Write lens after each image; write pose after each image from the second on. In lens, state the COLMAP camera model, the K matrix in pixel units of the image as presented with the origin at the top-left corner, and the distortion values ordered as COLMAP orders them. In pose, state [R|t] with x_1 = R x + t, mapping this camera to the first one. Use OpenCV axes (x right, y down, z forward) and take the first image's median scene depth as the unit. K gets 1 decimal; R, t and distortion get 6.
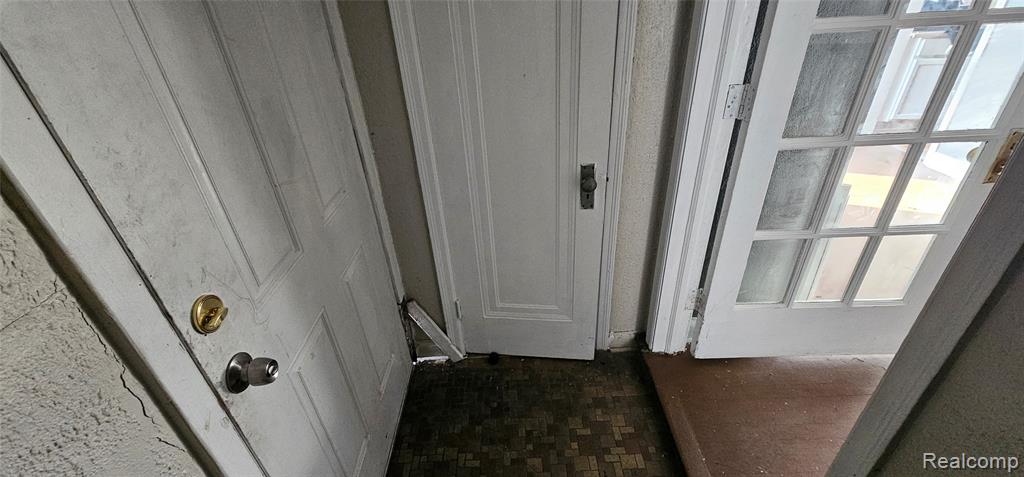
lens RADIAL K [[419.6, 0, 513.6], [0, 419.6, 237.1], [0, 0, 1]] dist [0.001644, -0.000079]
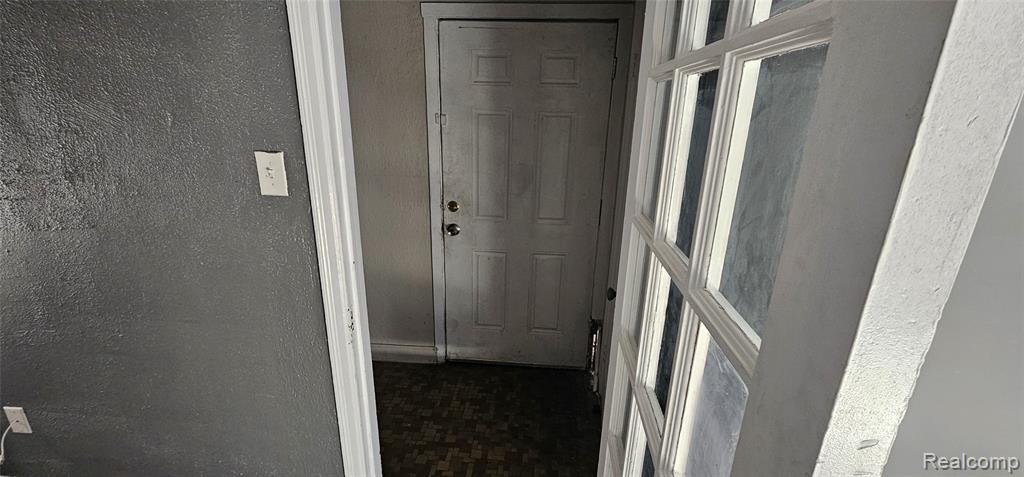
lens RADIAL K [[419.6, 0, 513.0], [0, 419.6, 240.2], [0, 0, 1]] dist [0.001644, -0.000079]
pose [[-0.074024, 0.349732, -0.933921, 1.167547], [-0.525587, 0.782189, 0.334571, -0.463008], [0.847513, 0.515623, 0.125914, 0.505906]]
